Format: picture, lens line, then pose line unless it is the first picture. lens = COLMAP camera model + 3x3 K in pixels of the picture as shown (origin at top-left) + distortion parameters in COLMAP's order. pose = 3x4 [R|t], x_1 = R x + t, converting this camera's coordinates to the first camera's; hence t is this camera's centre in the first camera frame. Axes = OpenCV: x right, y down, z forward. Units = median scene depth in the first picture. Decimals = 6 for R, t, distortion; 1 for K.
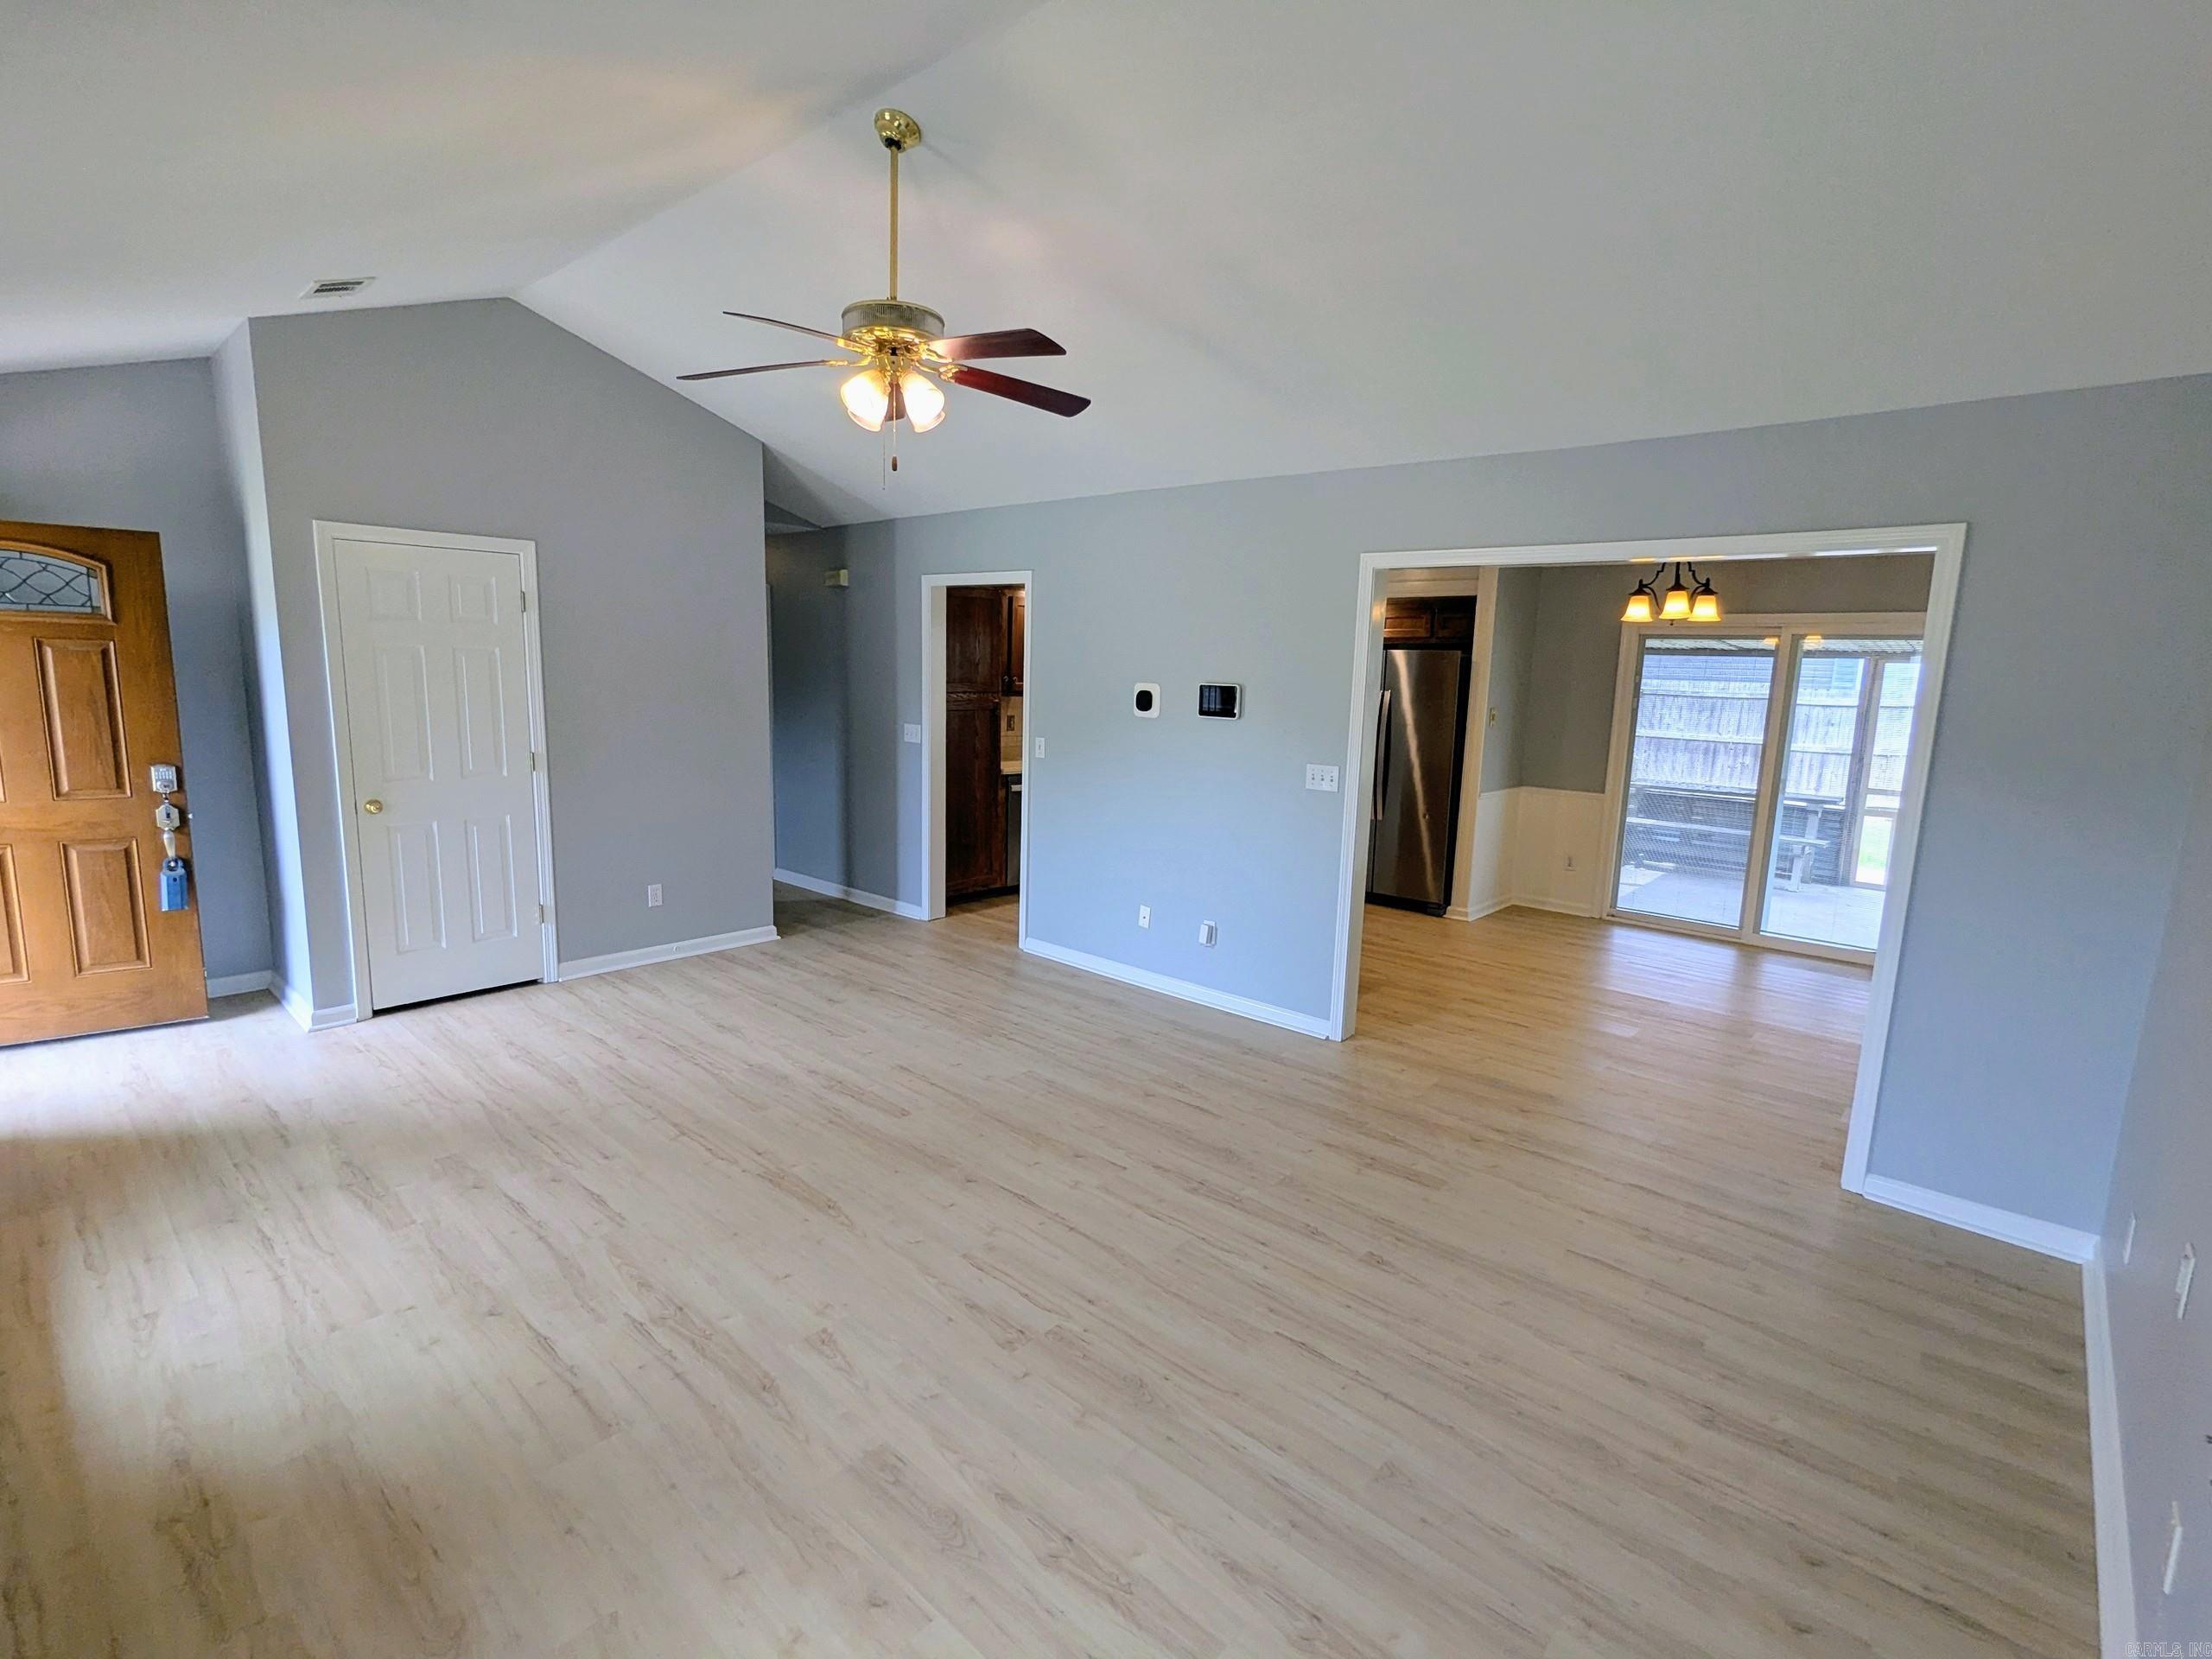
lens RADIAL K [[1058.2, 0, 1104.9], [0, 1058.2, 825.2], [0, 0, 1]] dist [-0.000765, -0.000285]
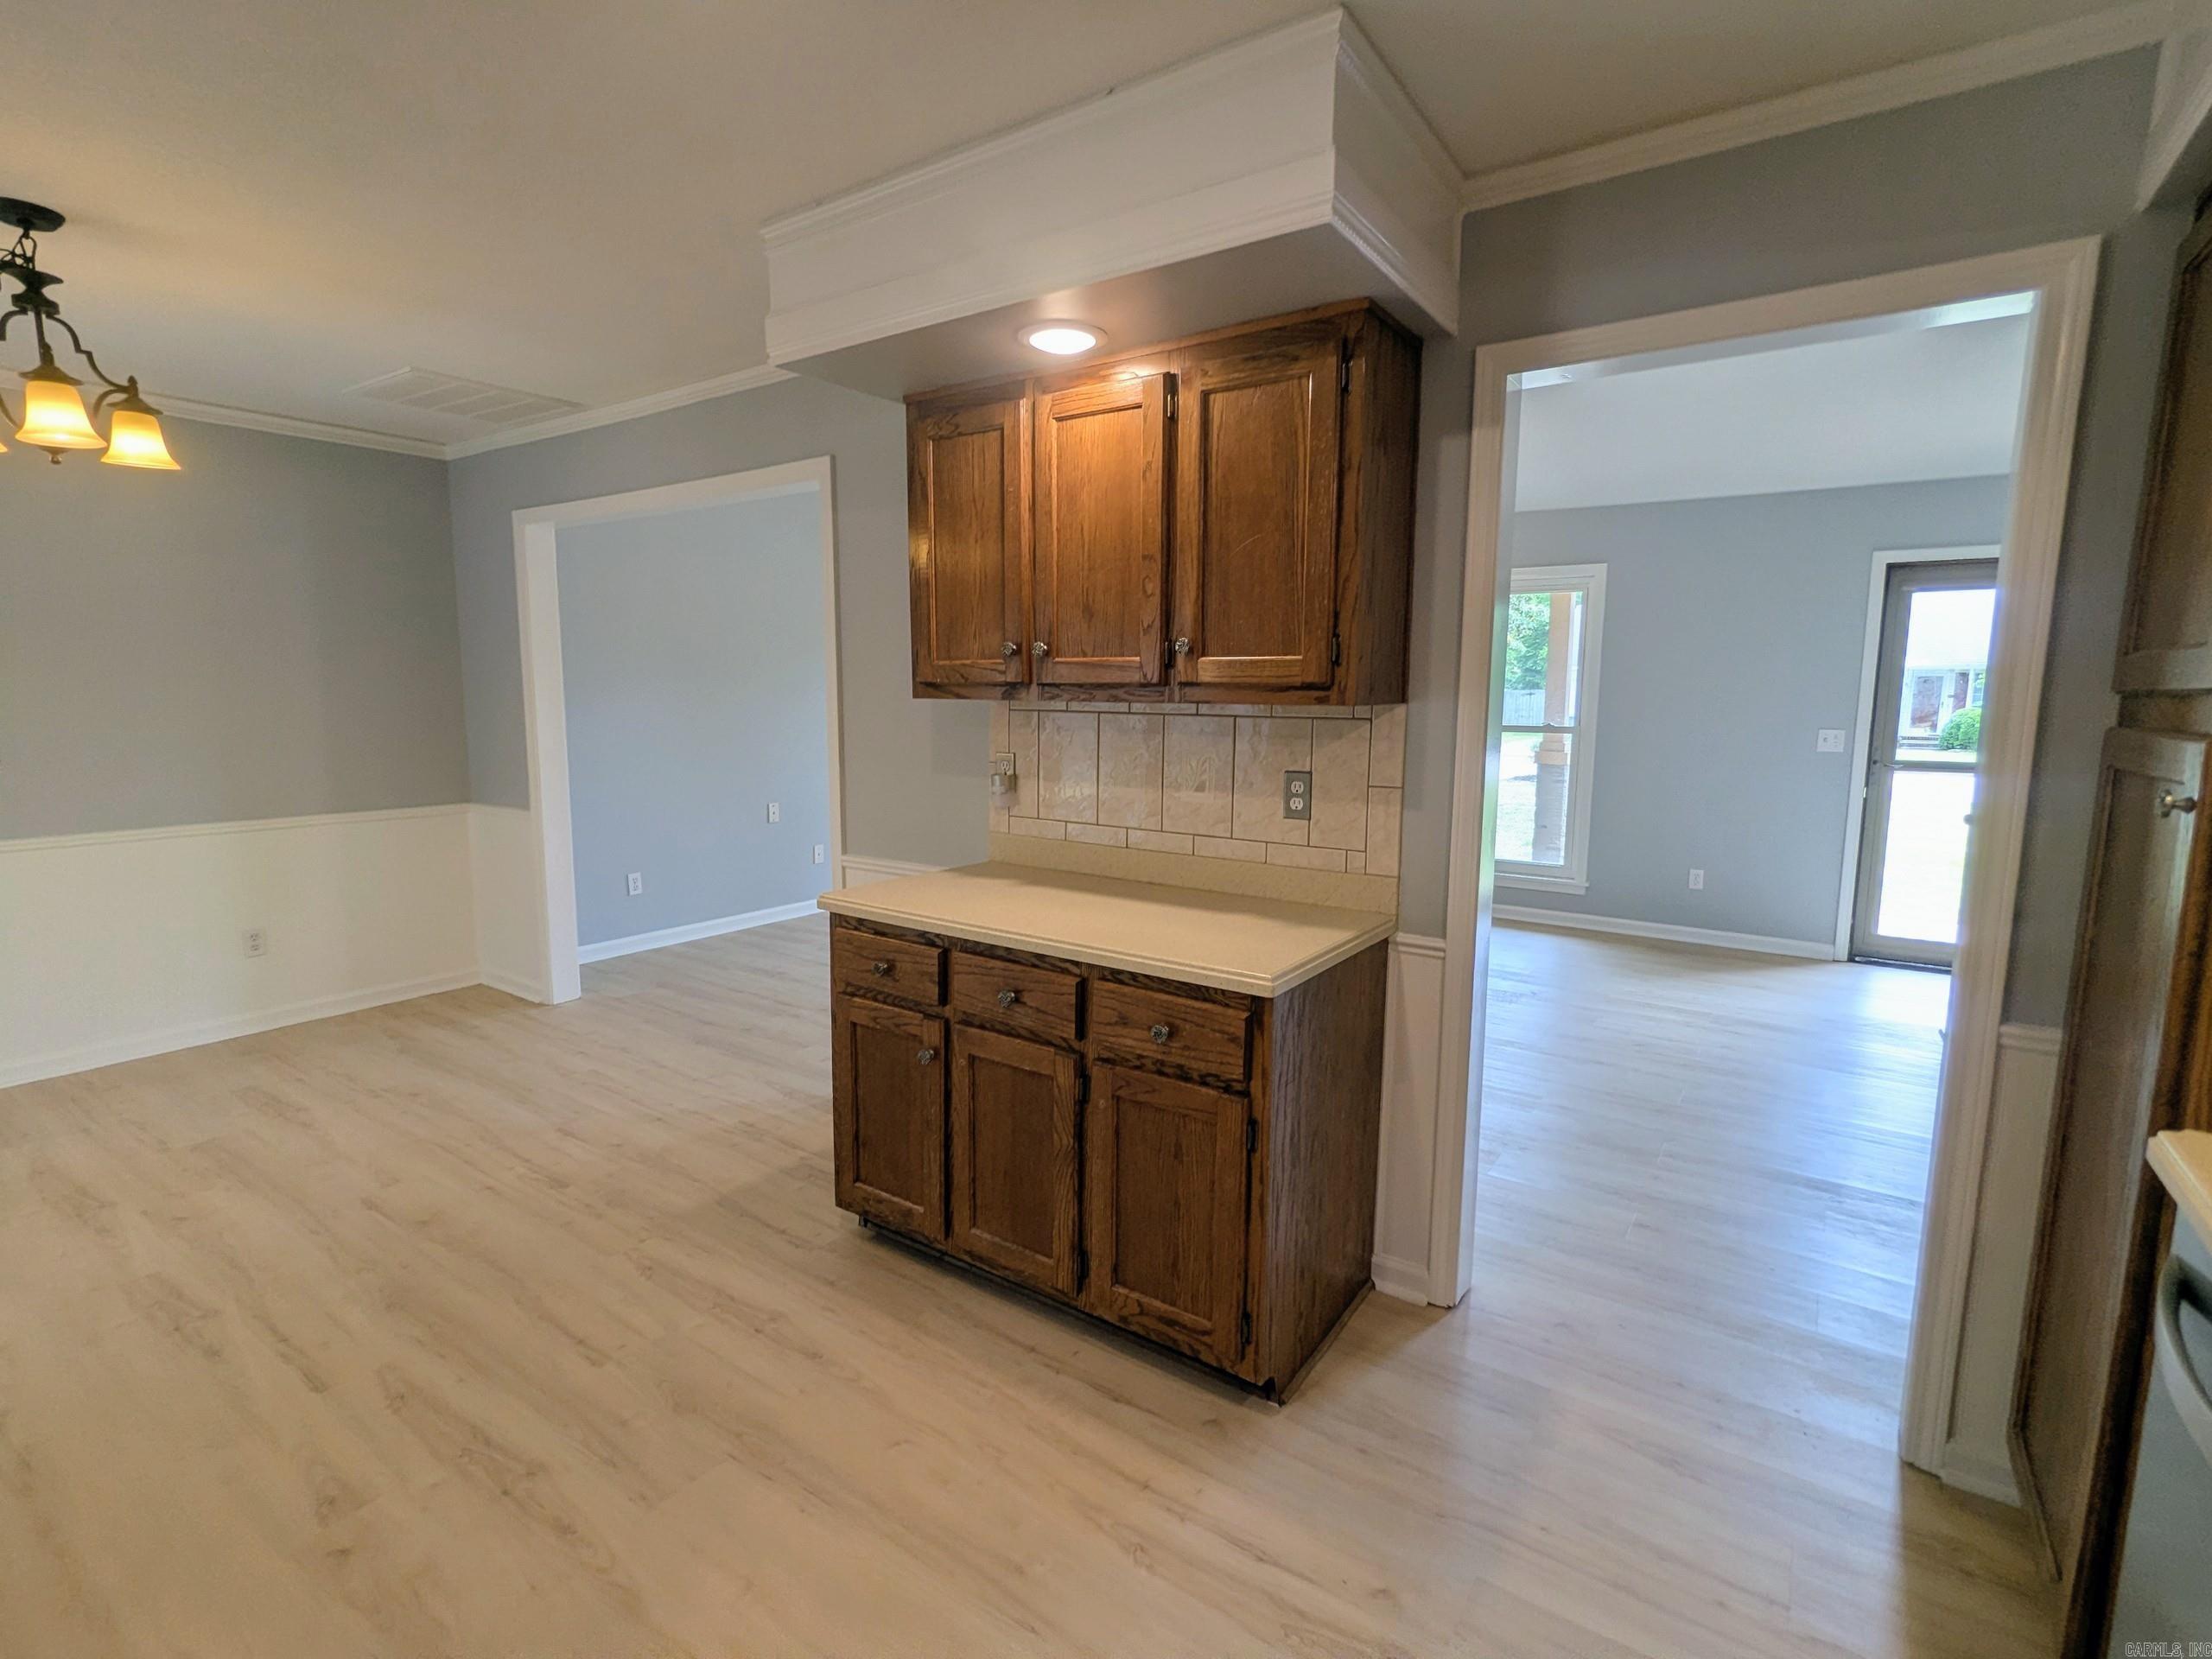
lens RADIAL K [[1040.4, 0, 1106.0], [0, 1040.4, 829.5], [0, 0, 1]] dist [-0.000516, 0.000589]
pose [[-0.990769, -0.017672, -0.134403, 0.138967], [-0.055760, 0.956836, 0.285230, -0.192923], [0.123561, 0.290092, -0.948989, 1.544312]]
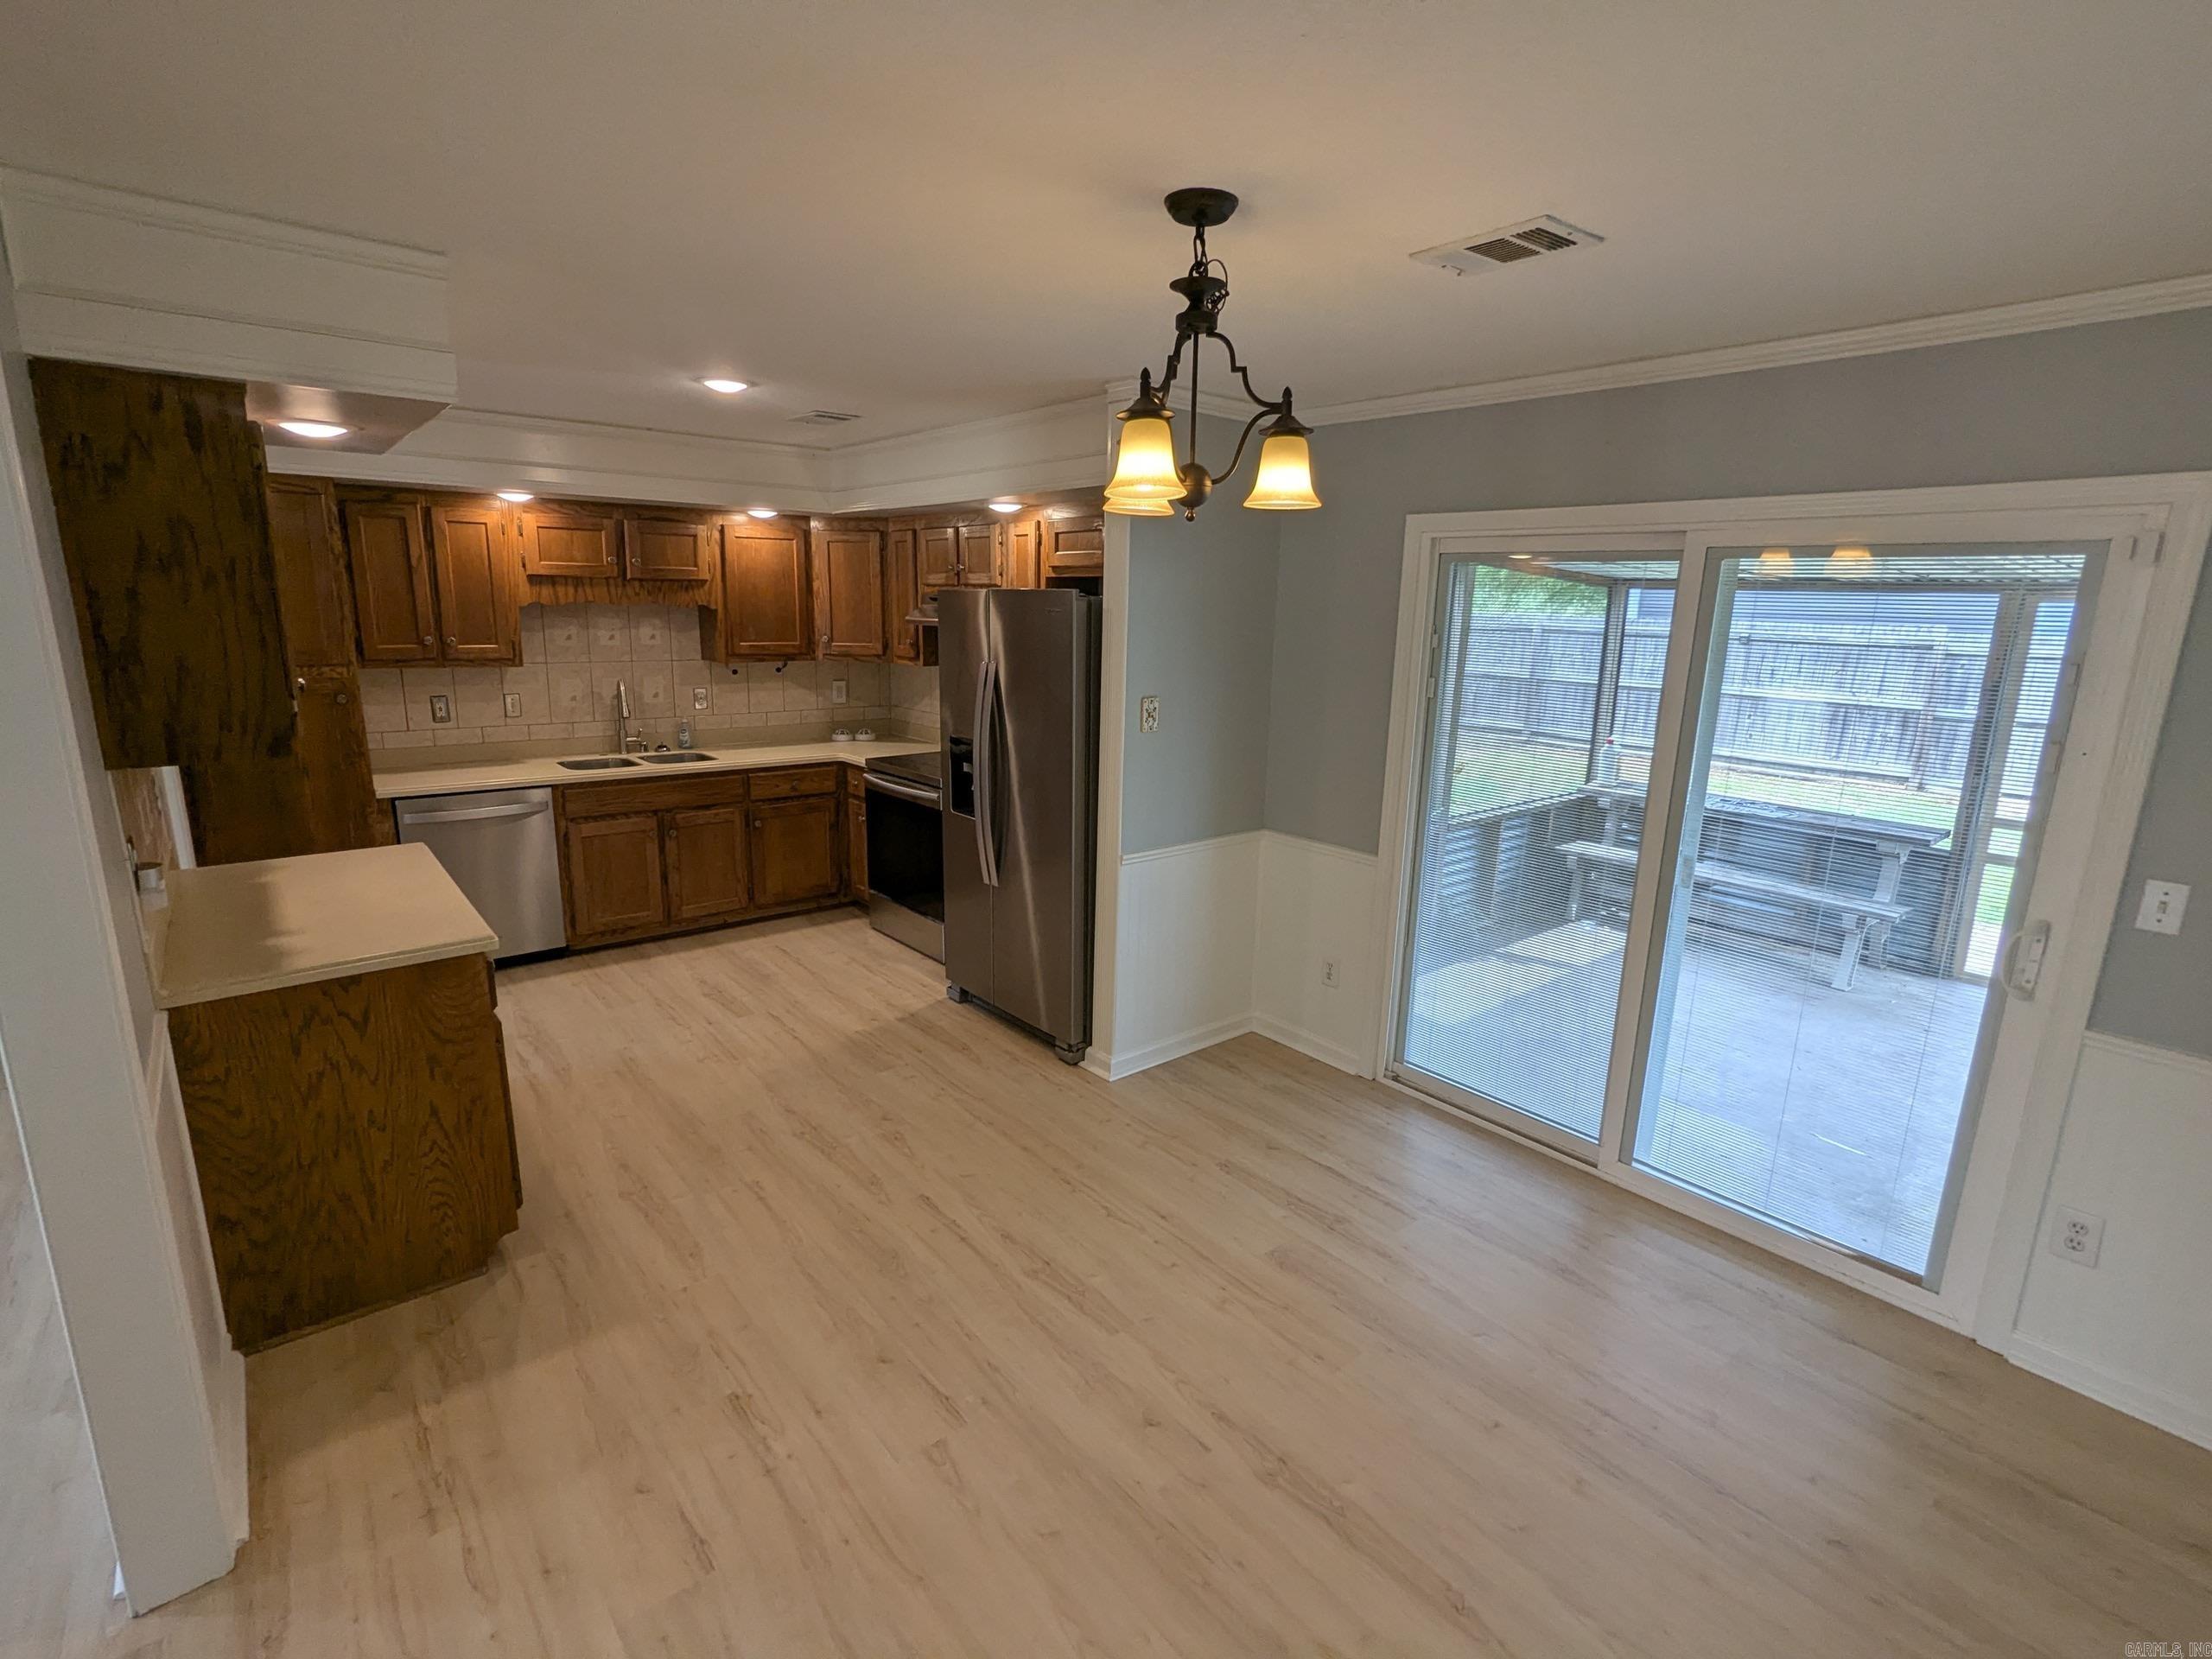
lens RADIAL K [[1059.8, 0, 1111.6], [0, 1059.8, 826.8], [0, 0, 1]] dist [-0.000612, -0.001552]
pose [[0.989386, 0.023085, -0.143463, 0.569405], [-0.014244, 0.997952, 0.062353, -0.104341], [0.144609, -0.059648, 0.987689, 0.620281]]
